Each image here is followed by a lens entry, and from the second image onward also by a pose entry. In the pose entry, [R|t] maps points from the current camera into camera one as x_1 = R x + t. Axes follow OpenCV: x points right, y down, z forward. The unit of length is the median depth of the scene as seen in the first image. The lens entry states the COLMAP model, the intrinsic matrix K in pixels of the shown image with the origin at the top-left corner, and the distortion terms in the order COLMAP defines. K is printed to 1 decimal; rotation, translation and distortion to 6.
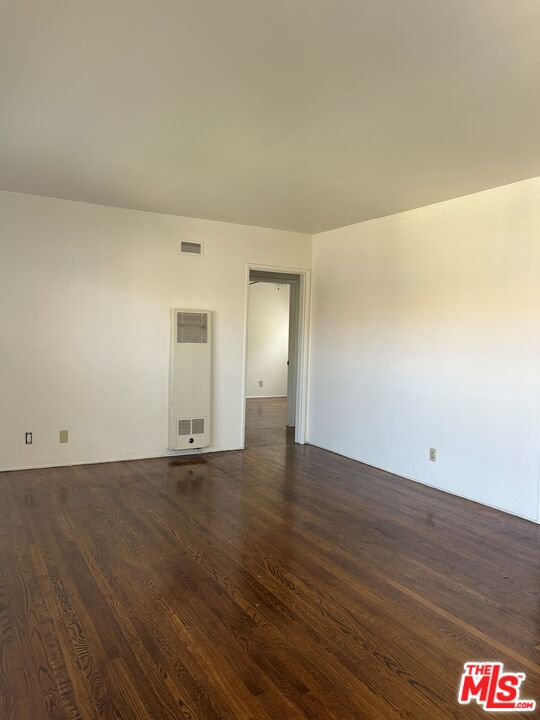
lens RADIAL K [[540.9, 0, 267.2], [0, 540.9, 359.4], [0, 0, 1]] dist [0.048829, -0.047512]
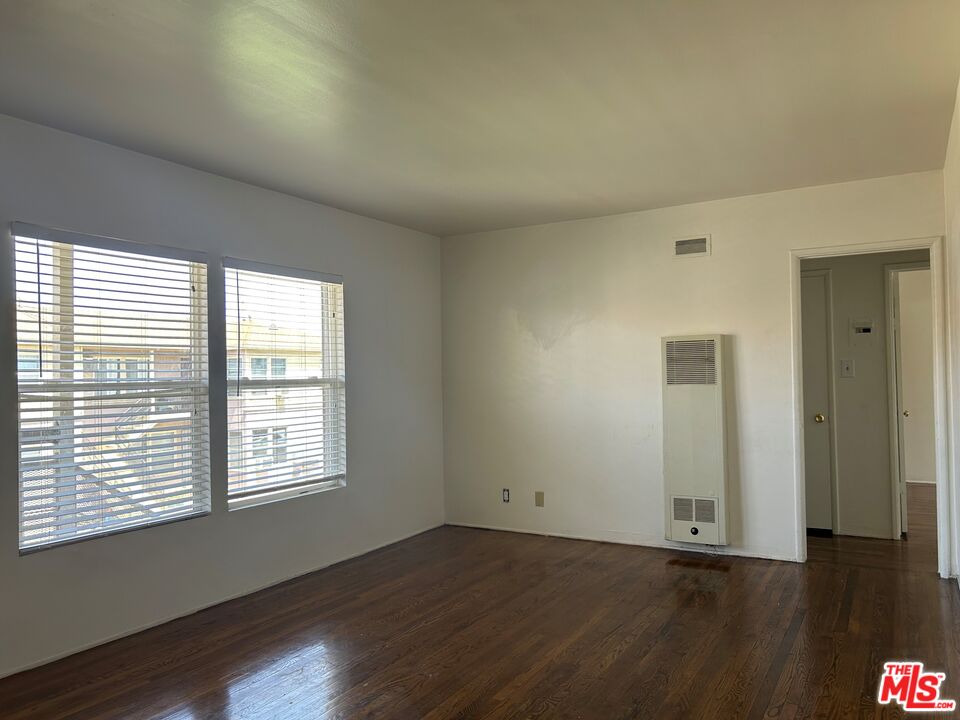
lens RADIAL K [[721.3, 0, 485.2], [0, 721.3, 361.6], [0, 0, 1]] dist [0.048829, -0.047512]
pose [[0.508713, -0.055667, -0.859135, 0.600366], [-0.008694, 0.997524, -0.069782, 0.007374], [0.860892, 0.042969, 0.506969, 0.371348]]
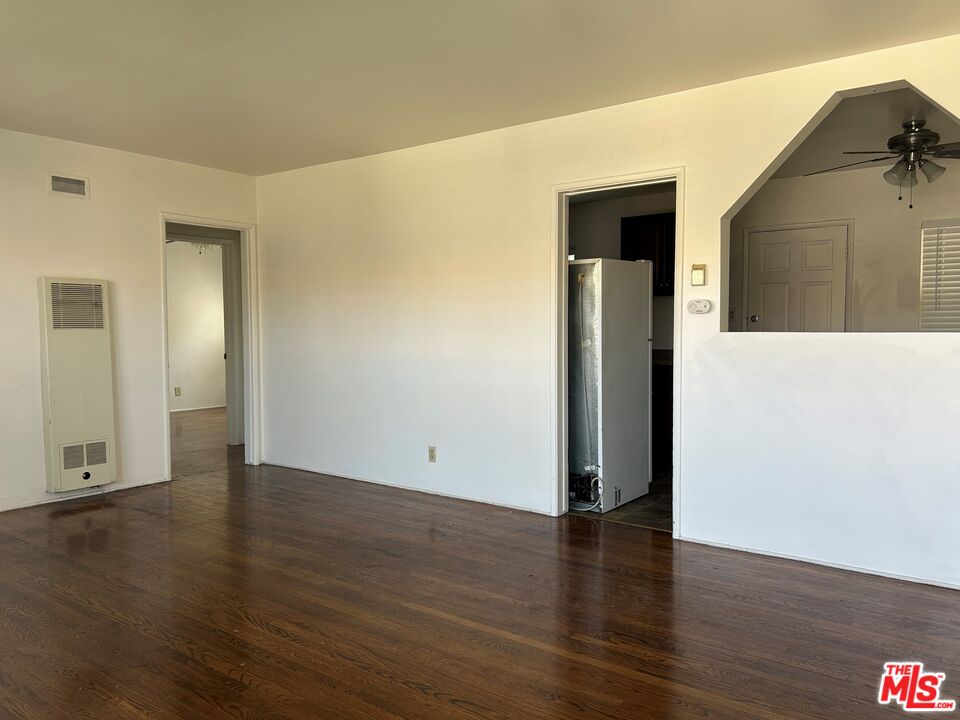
lens RADIAL K [[721.3, 0, 485.2], [0, 721.3, 361.6], [0, 0, 1]] dist [0.048829, -0.047512]
pose [[0.914670, -0.053343, 0.400665, -0.050906], [0.050006, 0.998572, 0.018790, 0.020633], [-0.401095, 0.002849, 0.916032, -0.023681]]
